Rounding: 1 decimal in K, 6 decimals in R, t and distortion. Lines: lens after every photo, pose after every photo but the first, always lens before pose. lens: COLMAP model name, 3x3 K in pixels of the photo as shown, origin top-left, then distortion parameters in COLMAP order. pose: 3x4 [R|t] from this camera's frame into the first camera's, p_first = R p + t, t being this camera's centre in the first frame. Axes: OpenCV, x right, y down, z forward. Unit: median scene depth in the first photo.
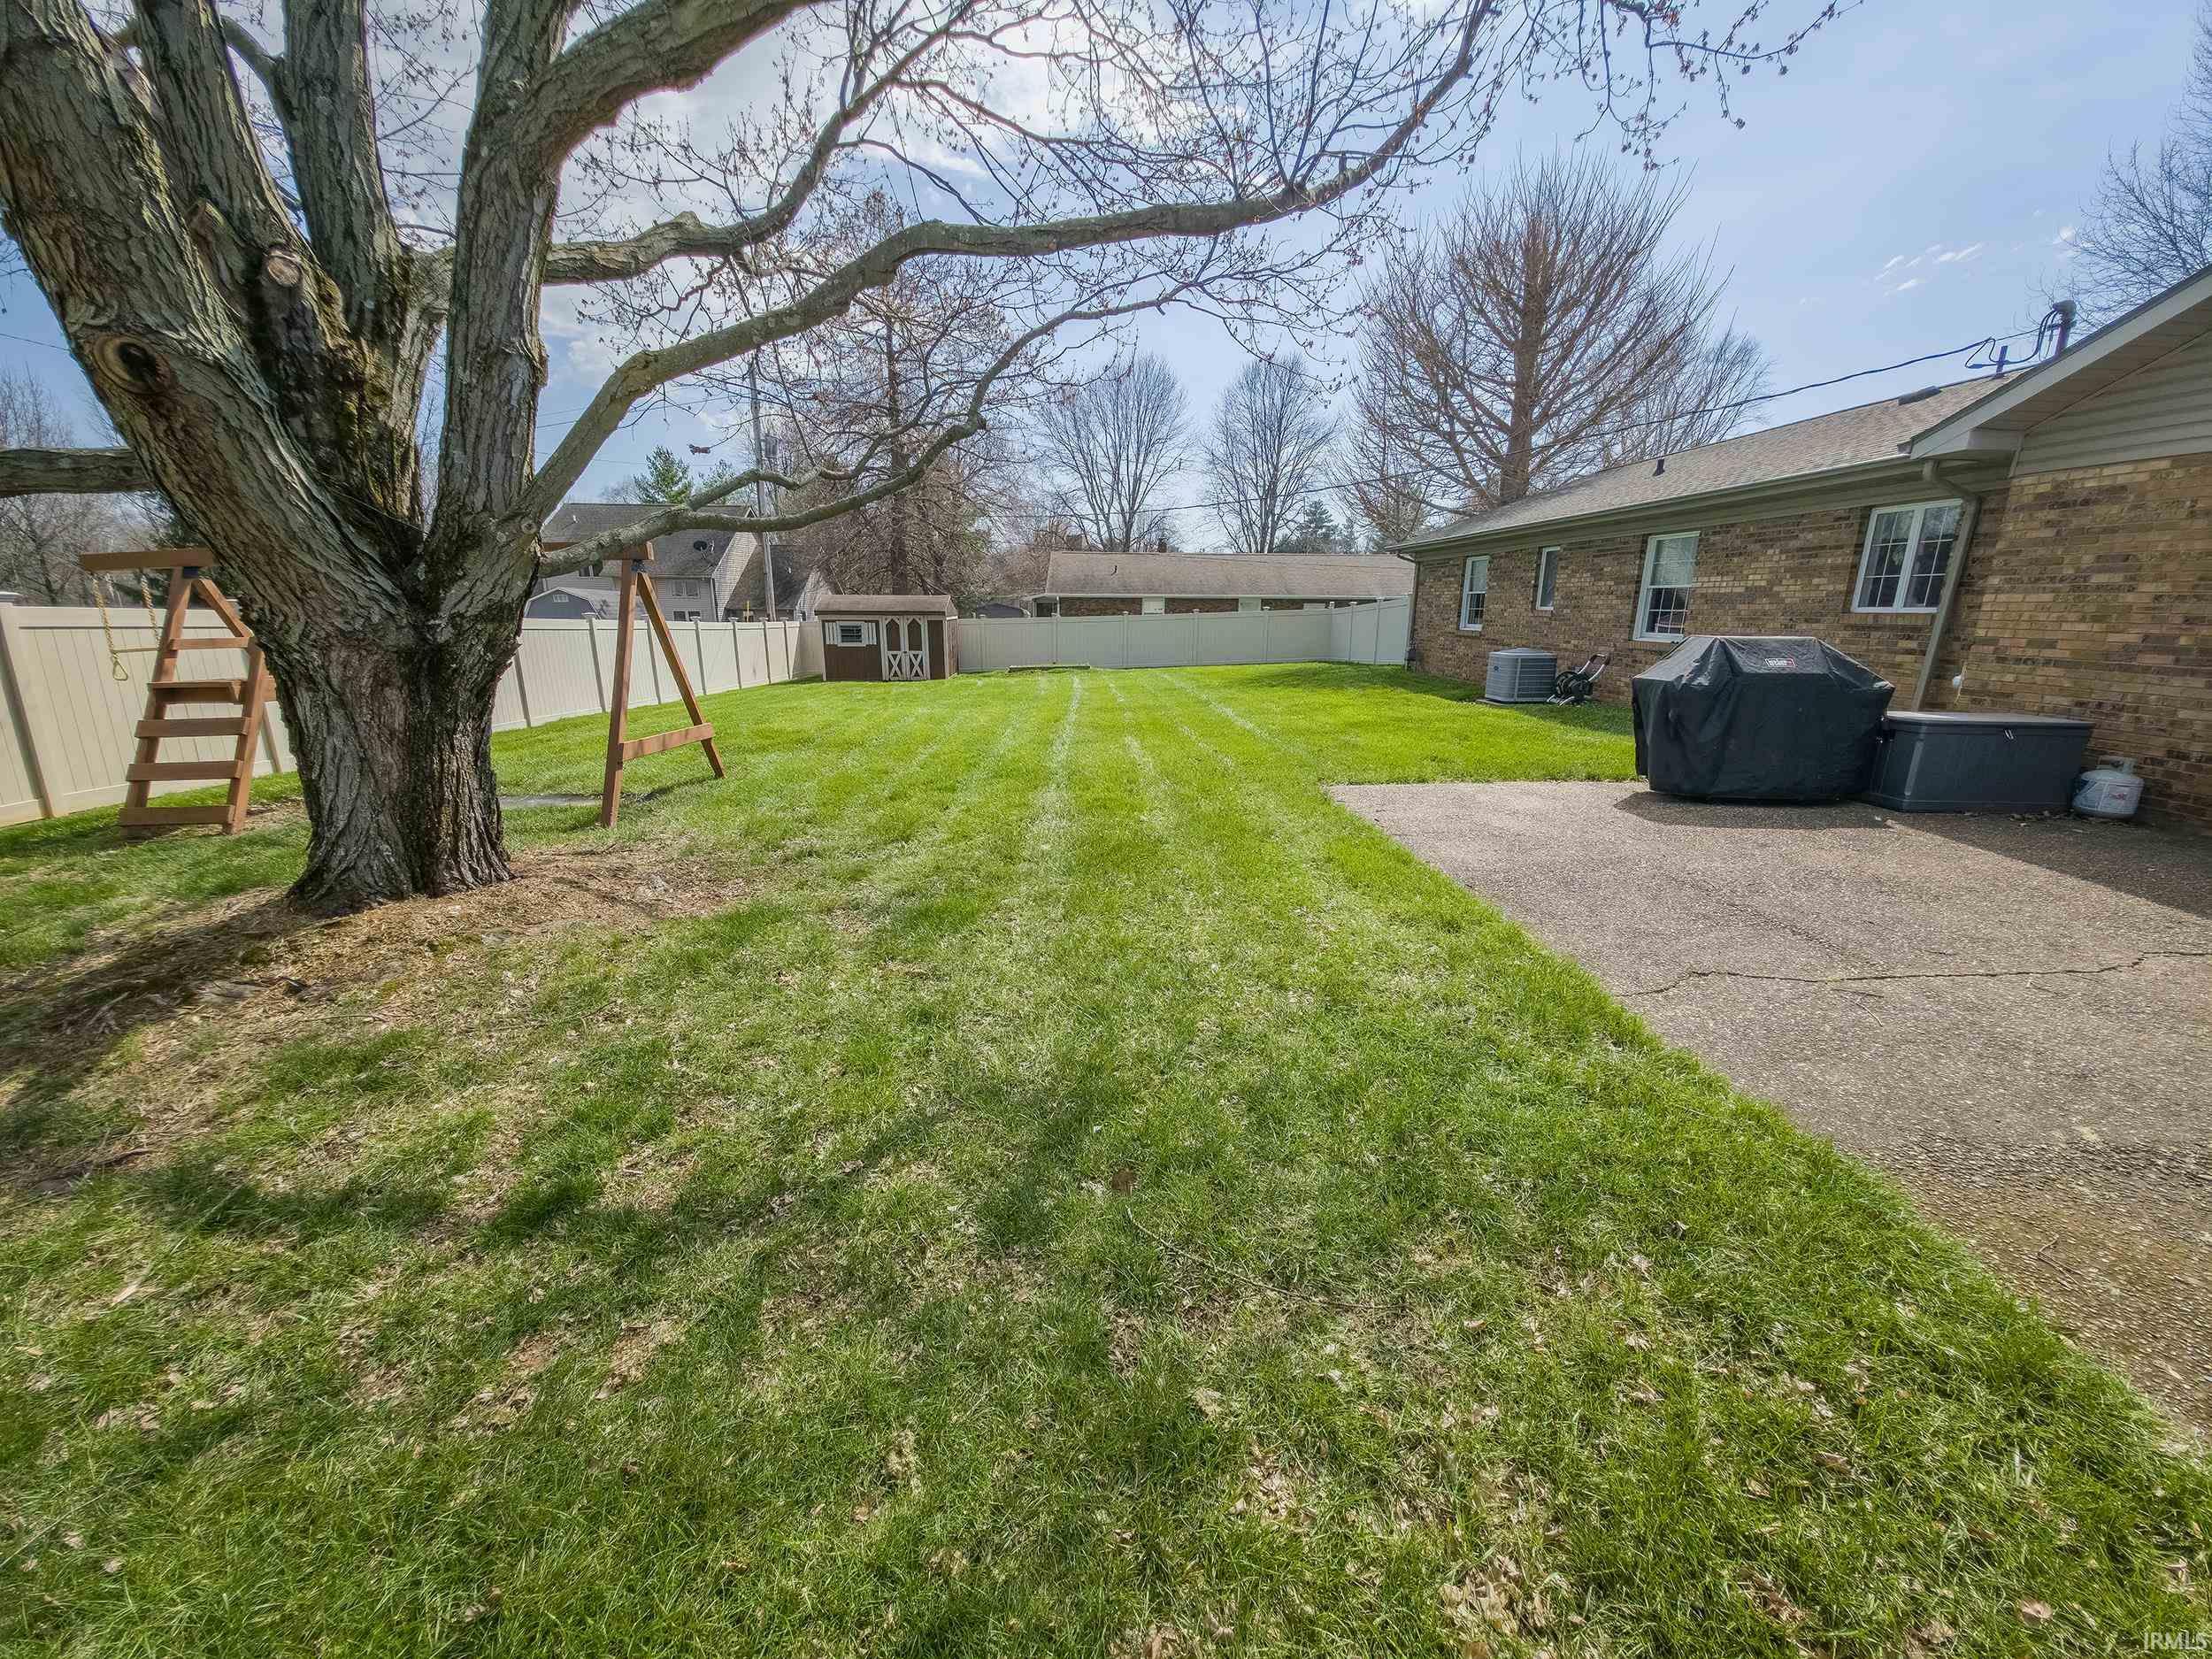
lens RADIAL K [[884.1, 0, 1114.2], [0, 884.1, 837.1], [0, 0, 1]] dist [0.000997, -0.000777]
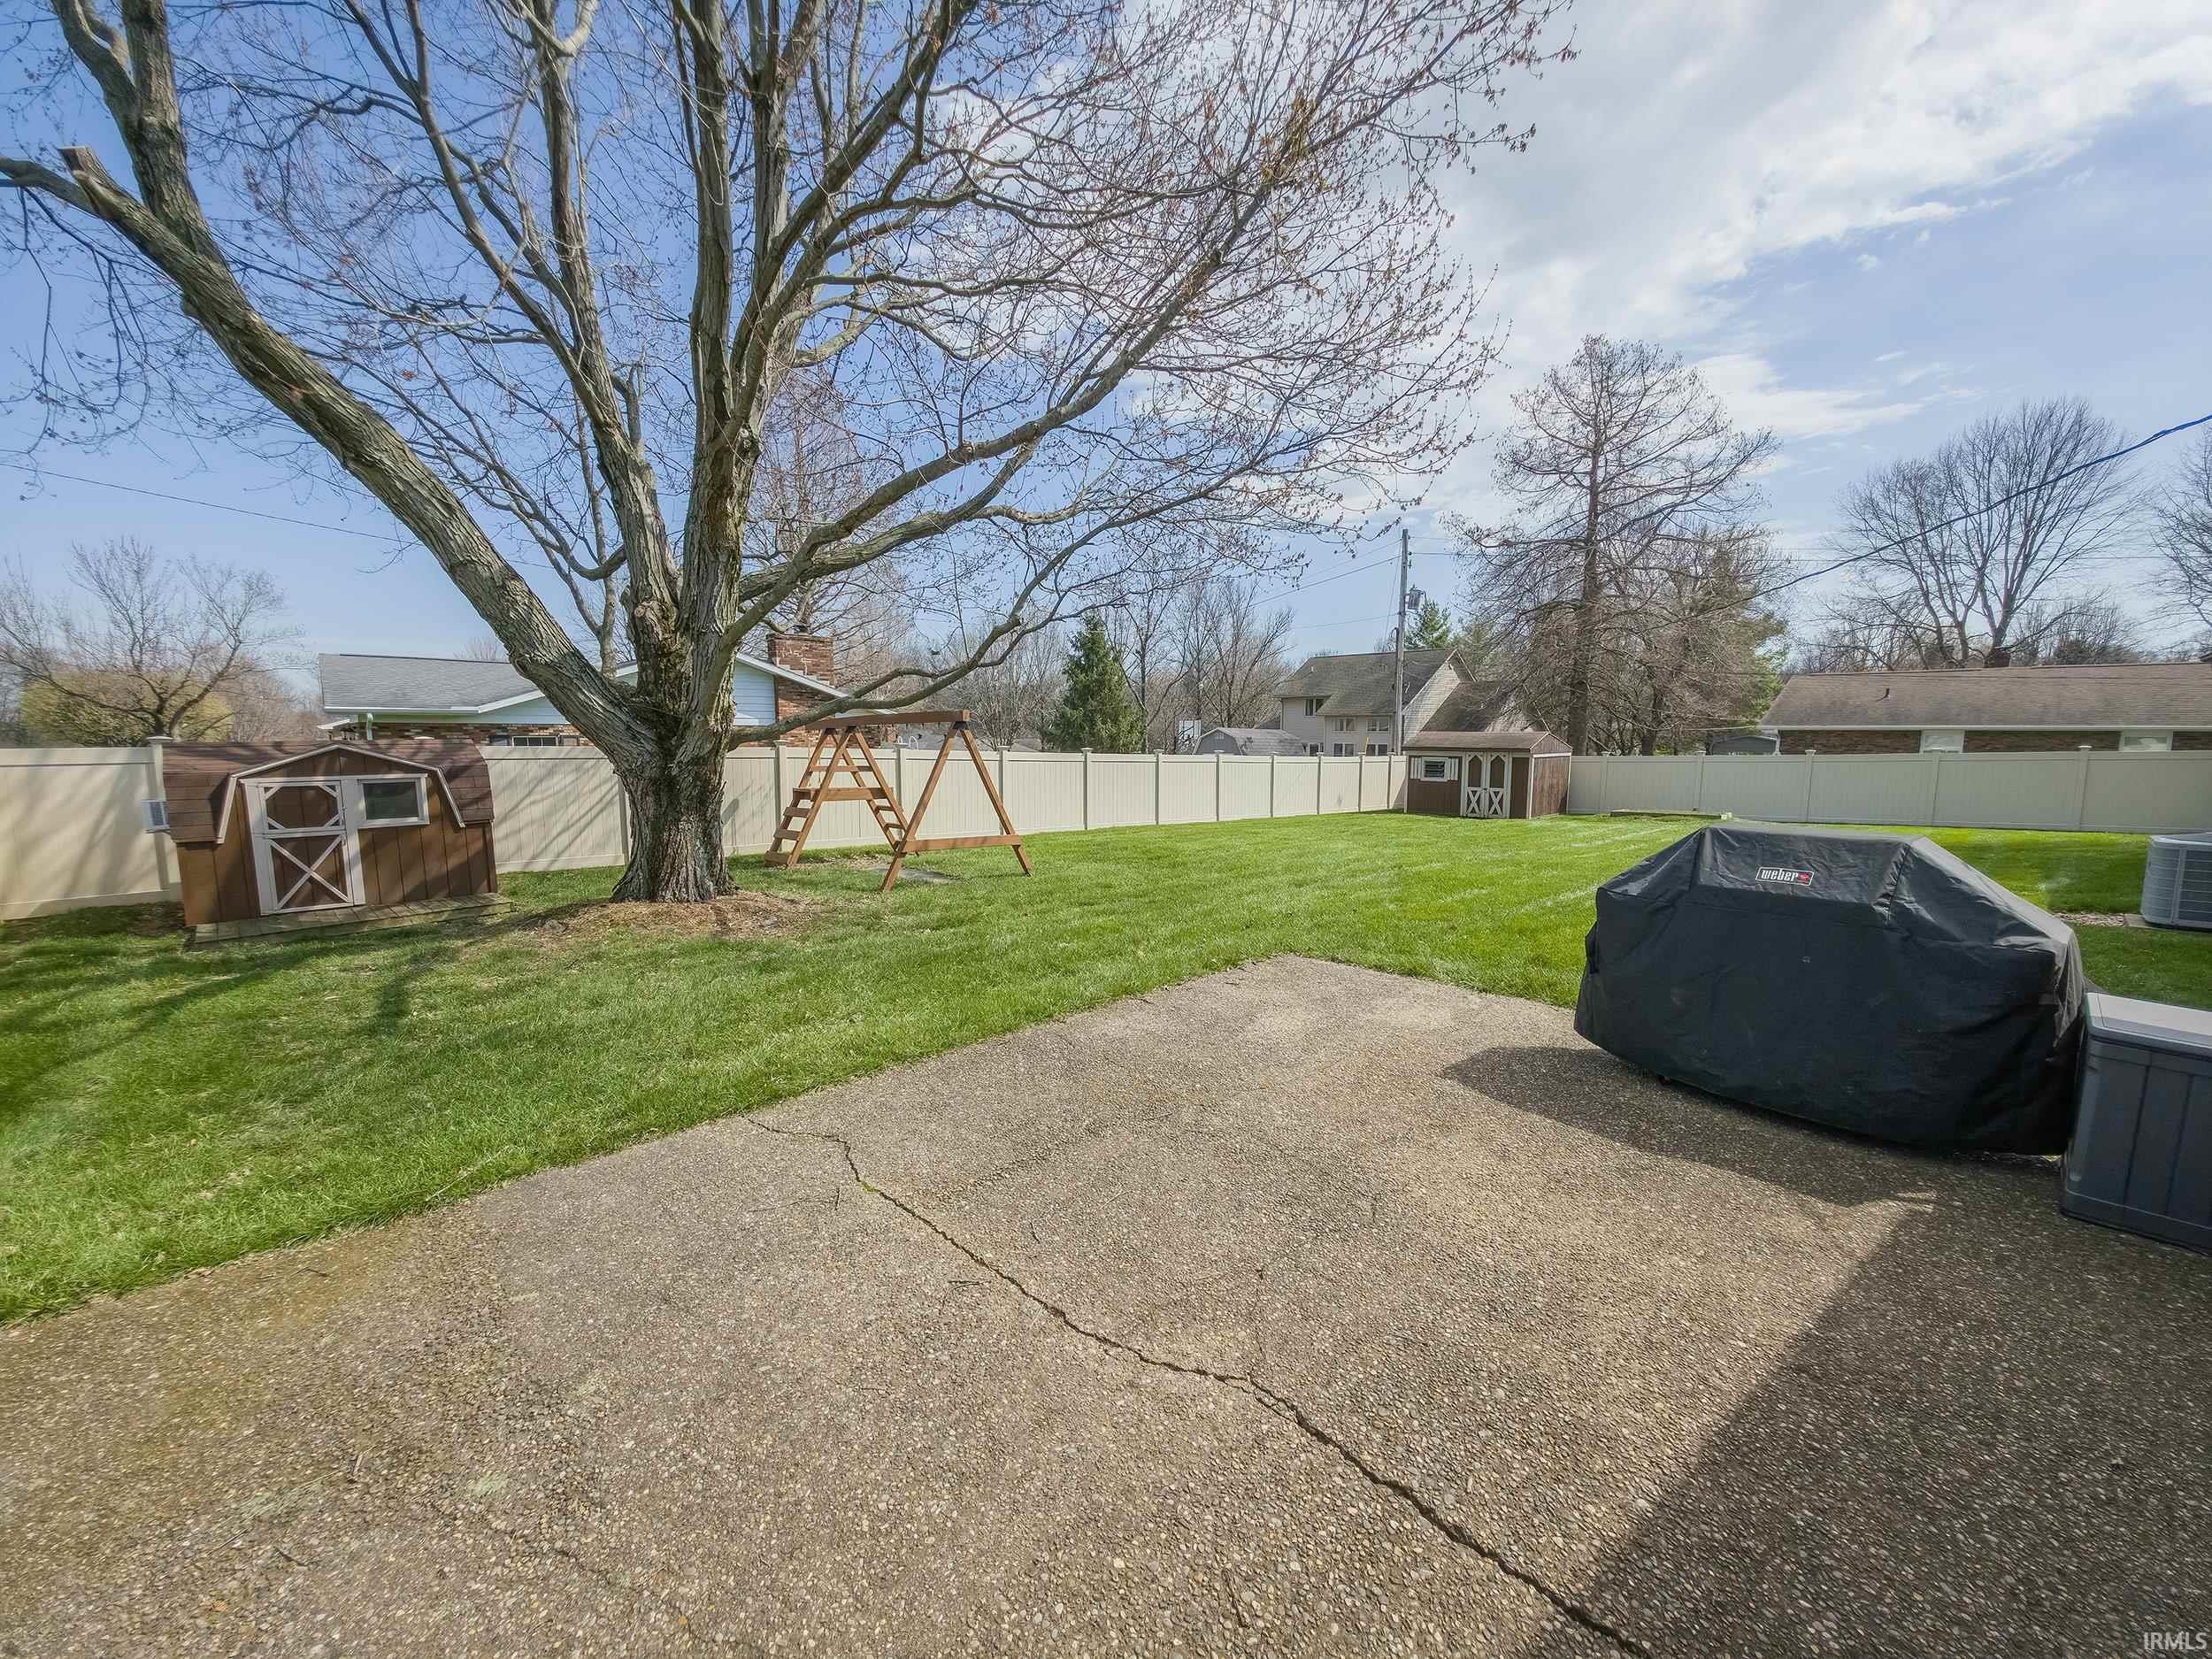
lens RADIAL K [[884.1, 0, 1114.2], [0, 884.1, 837.1], [0, 0, 1]] dist [0.000997, -0.000777]
pose [[0.661044, 0.085545, -0.745455, 0.222193], [-0.189667, 0.980267, -0.055699, -0.026072], [0.725980, 0.178208, 0.664225, 0.069119]]
